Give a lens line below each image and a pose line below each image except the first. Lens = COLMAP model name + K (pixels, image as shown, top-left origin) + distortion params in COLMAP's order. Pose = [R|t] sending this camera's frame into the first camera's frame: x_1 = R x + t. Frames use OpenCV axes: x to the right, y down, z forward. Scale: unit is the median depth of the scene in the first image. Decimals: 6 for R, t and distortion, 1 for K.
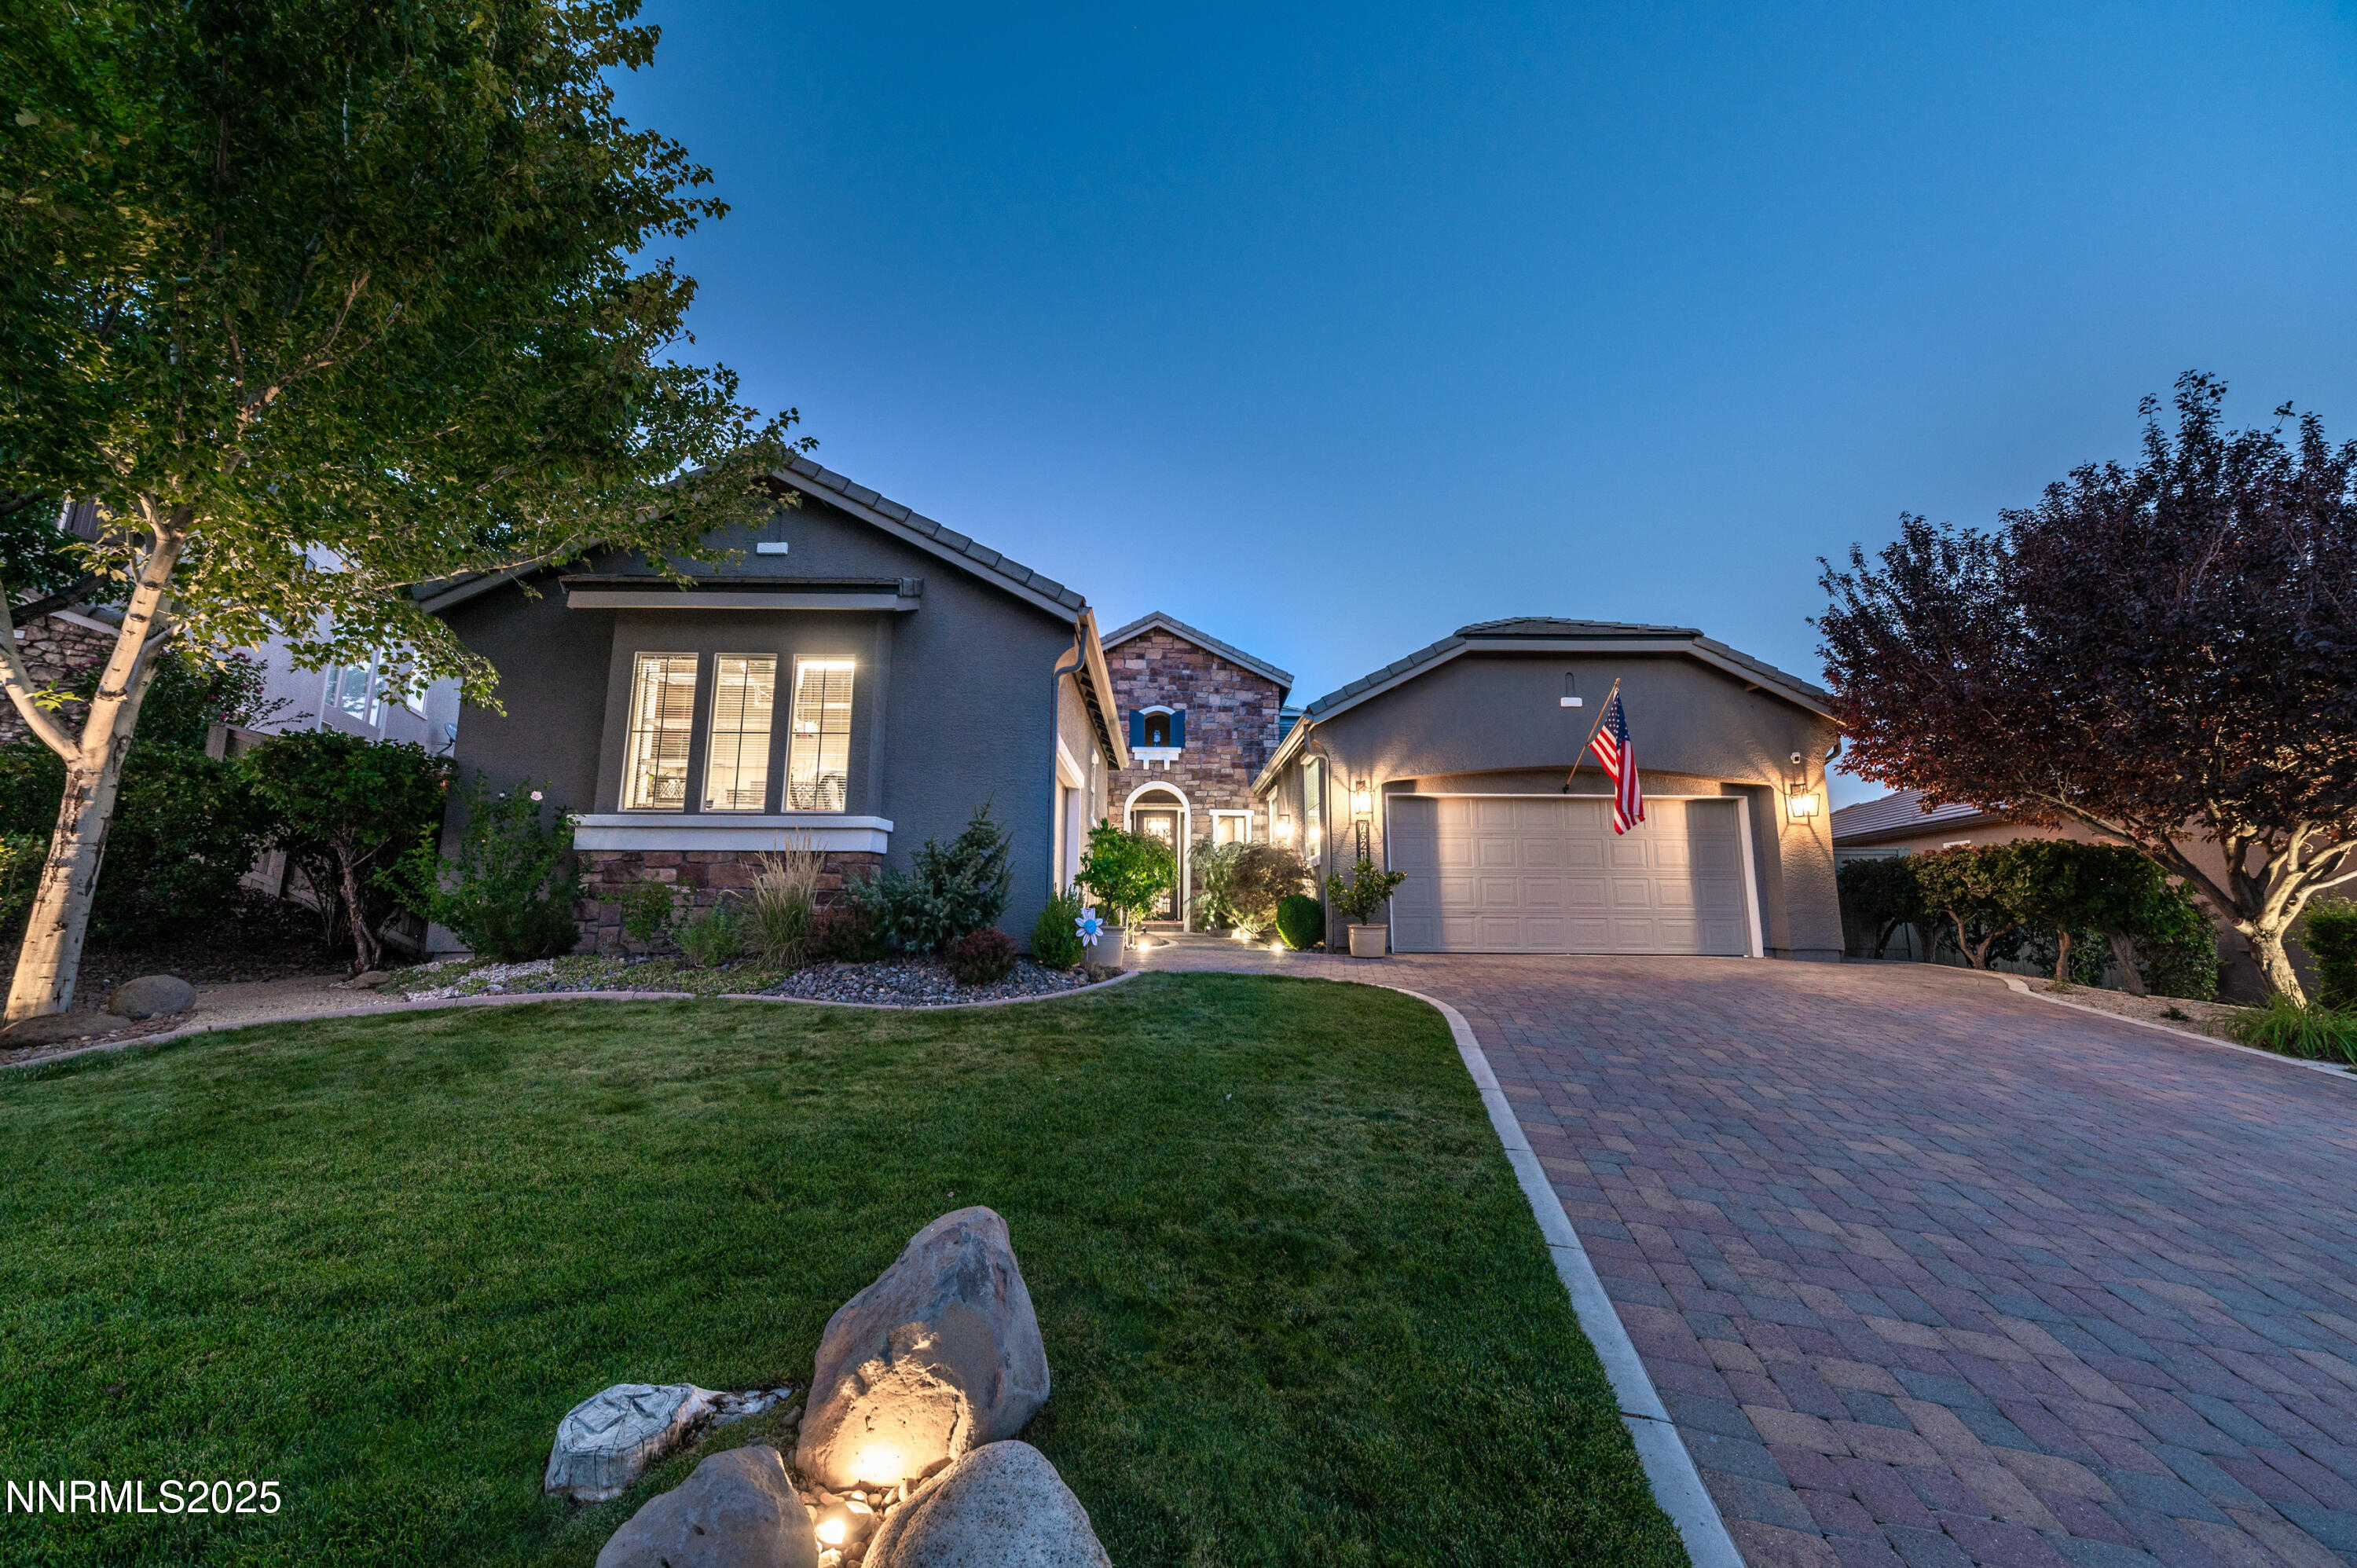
lens RADIAL K [[804.9, 0, 1178.5], [0, 804.9, 784.0], [0, 0, 1]] dist [-0.001677, -0.000156]
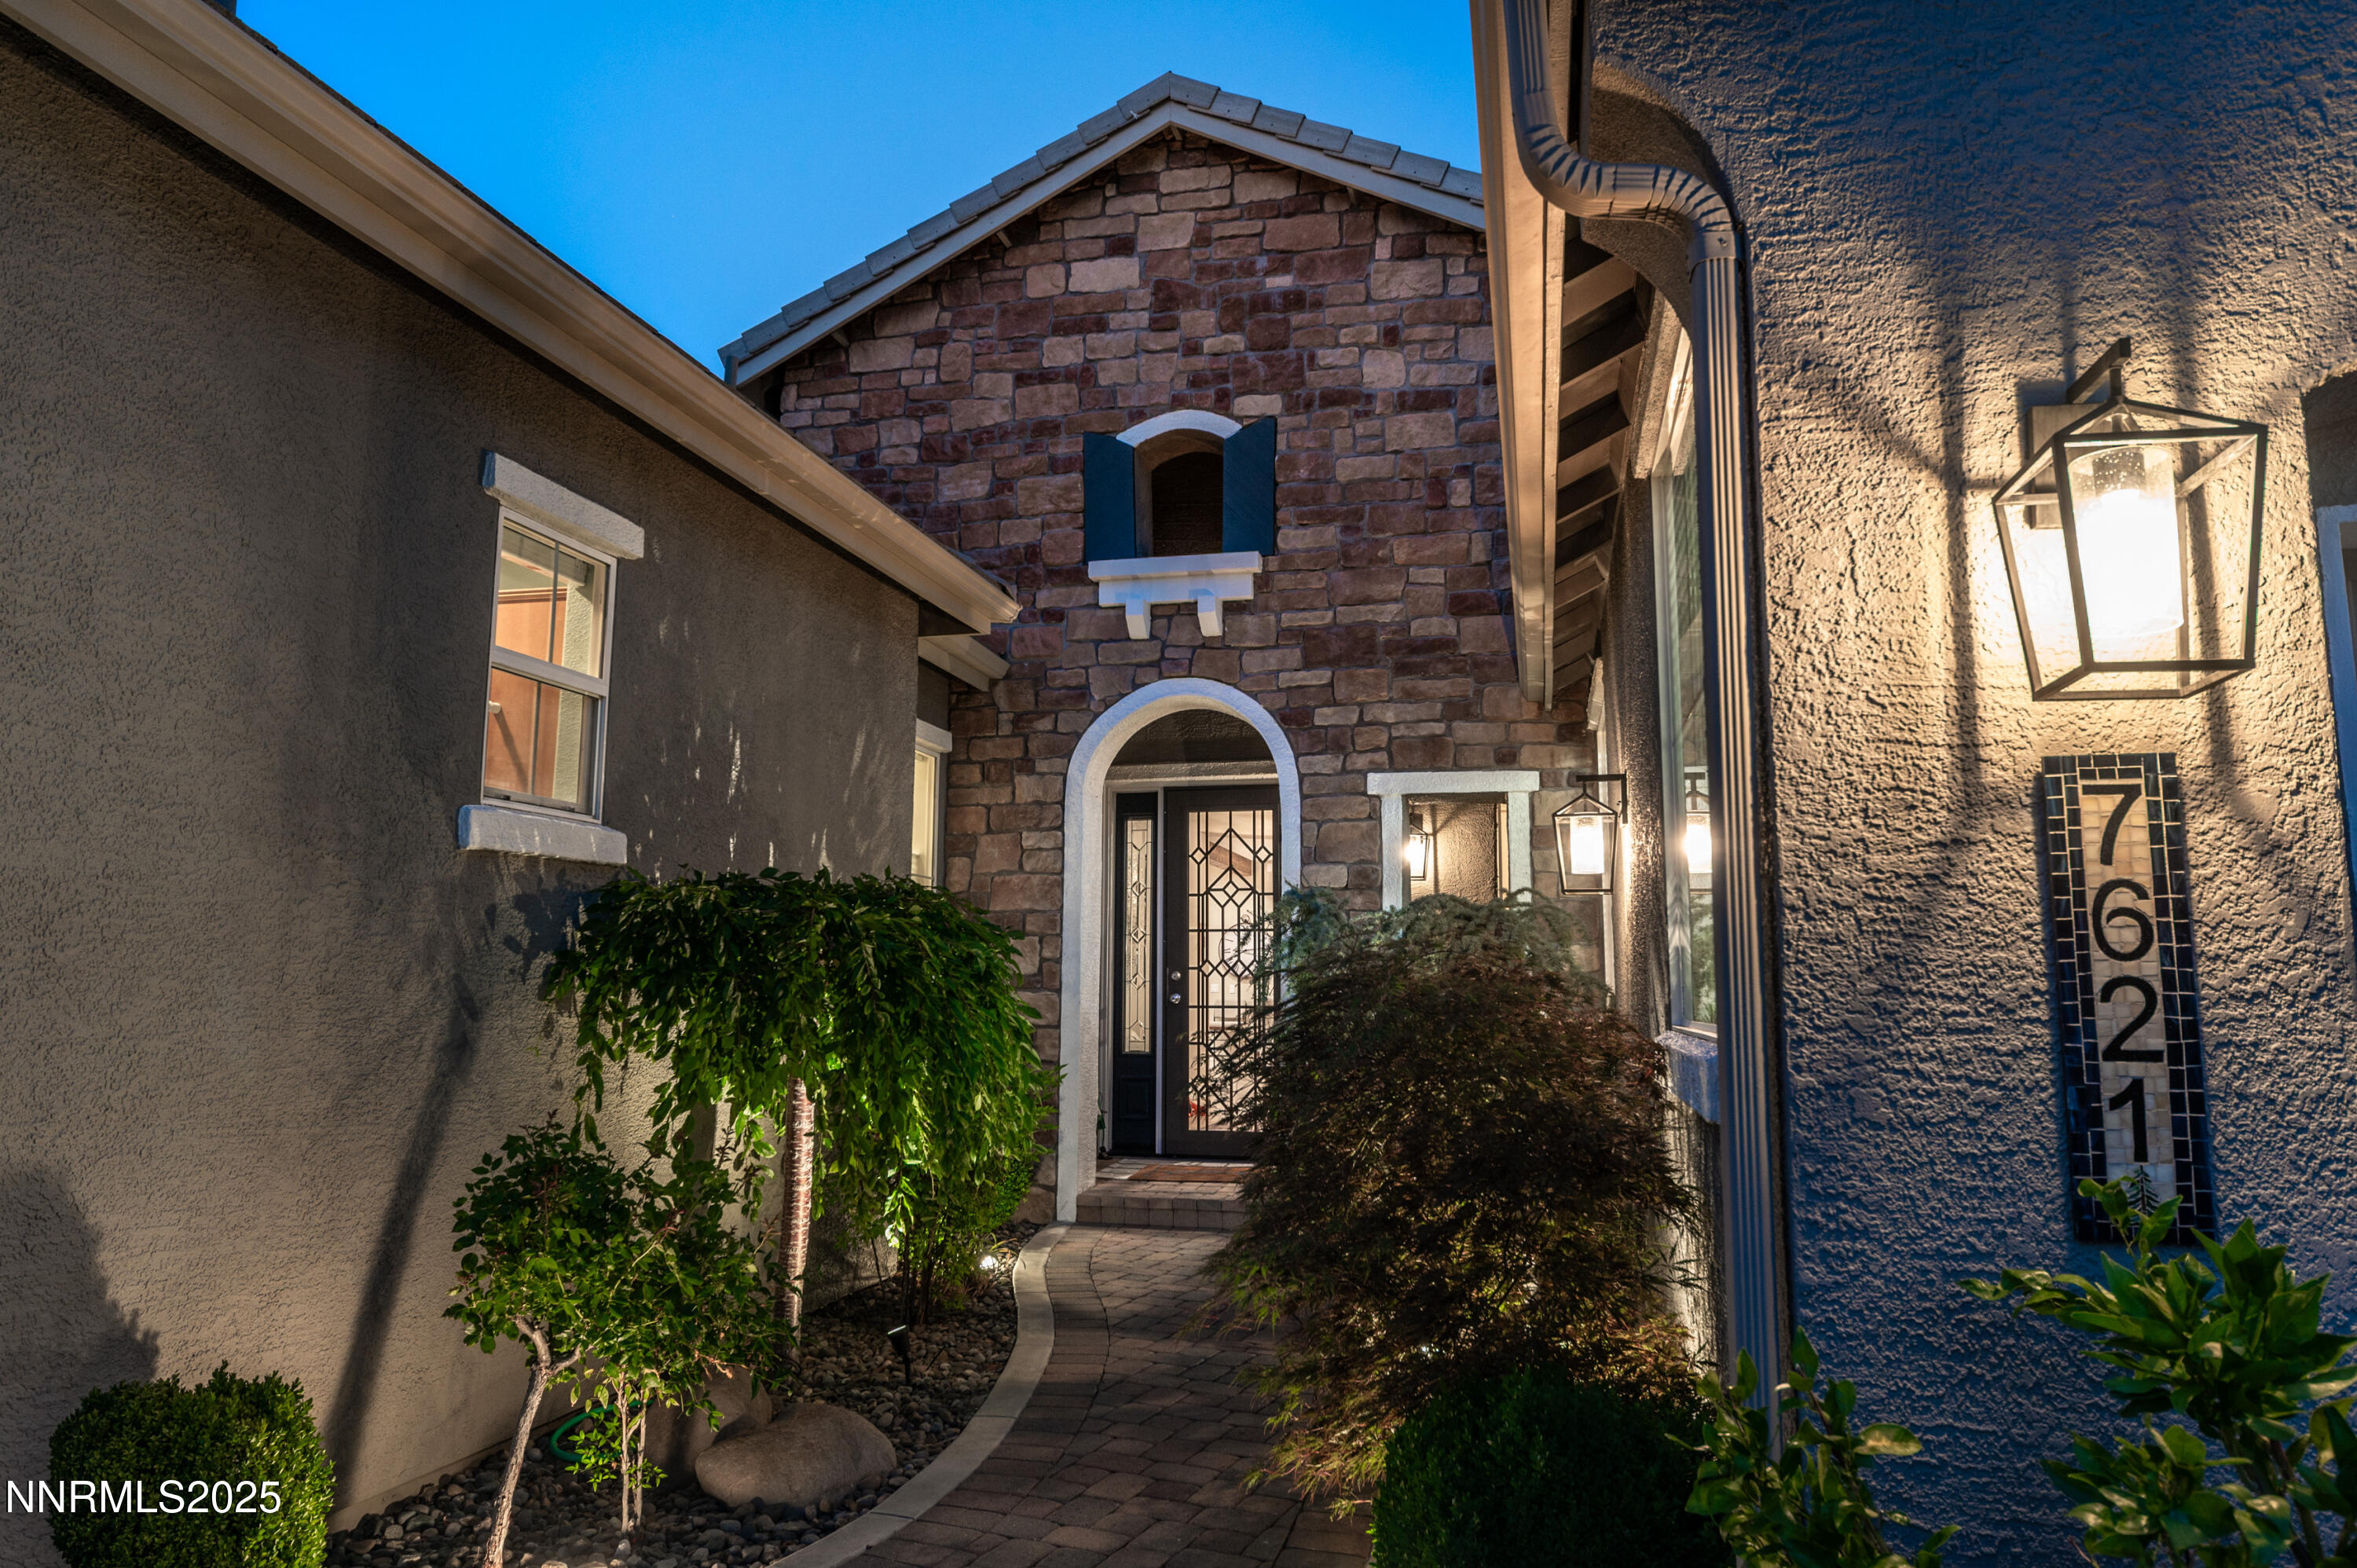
lens RADIAL K [[1545.0, 0, 1178.5], [0, 1545.0, 784.0], [0, 0, 1]] dist [0.028537, -0.000402]
pose [[0.970345, -0.033906, -0.239334, 0.160368], [0.038628, 0.999140, 0.015062, 0.039801], [0.238618, -0.023860, 0.970820, 0.771181]]
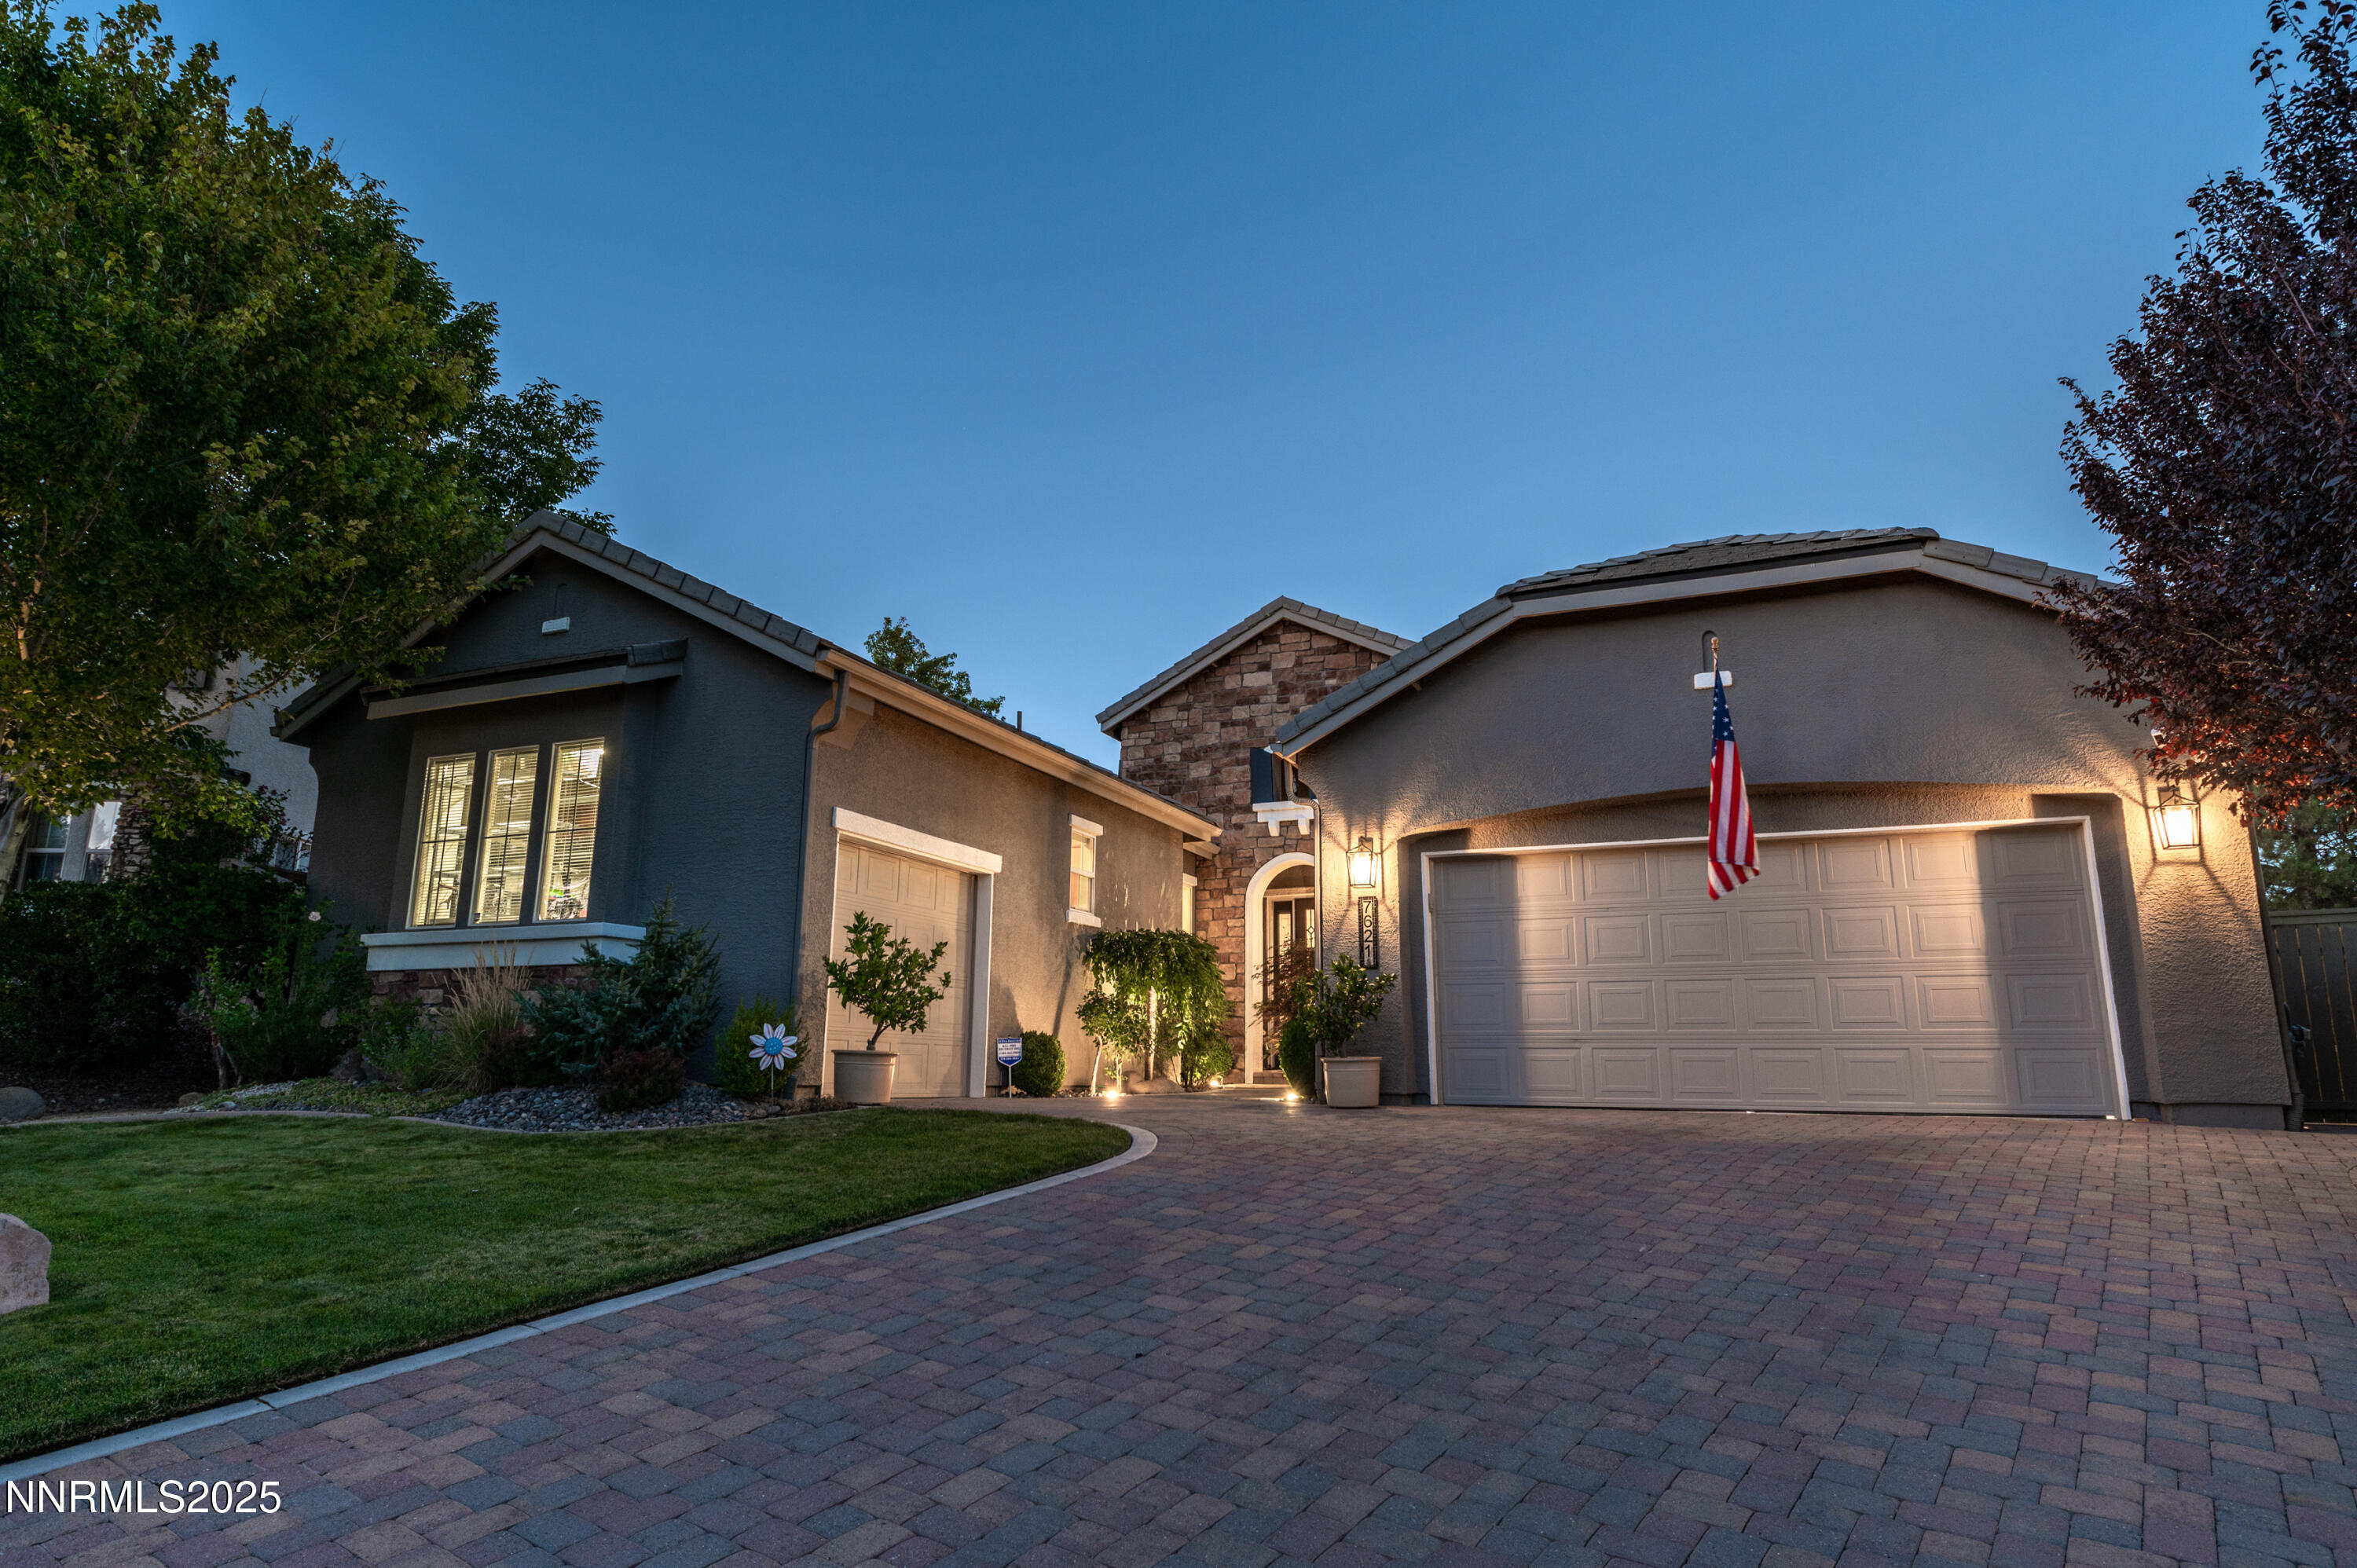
lens RADIAL K [[1332.1, 0, 1178.5], [0, 1332.1, 784.0], [0, 0, 1]] dist [0.001031, -0.000551]
pose [[0.917506, -0.084181, -0.388711, 0.505874], [0.060613, 0.995523, -0.072523, 0.022084], [0.393076, 0.042979, 0.918501, -0.055853]]
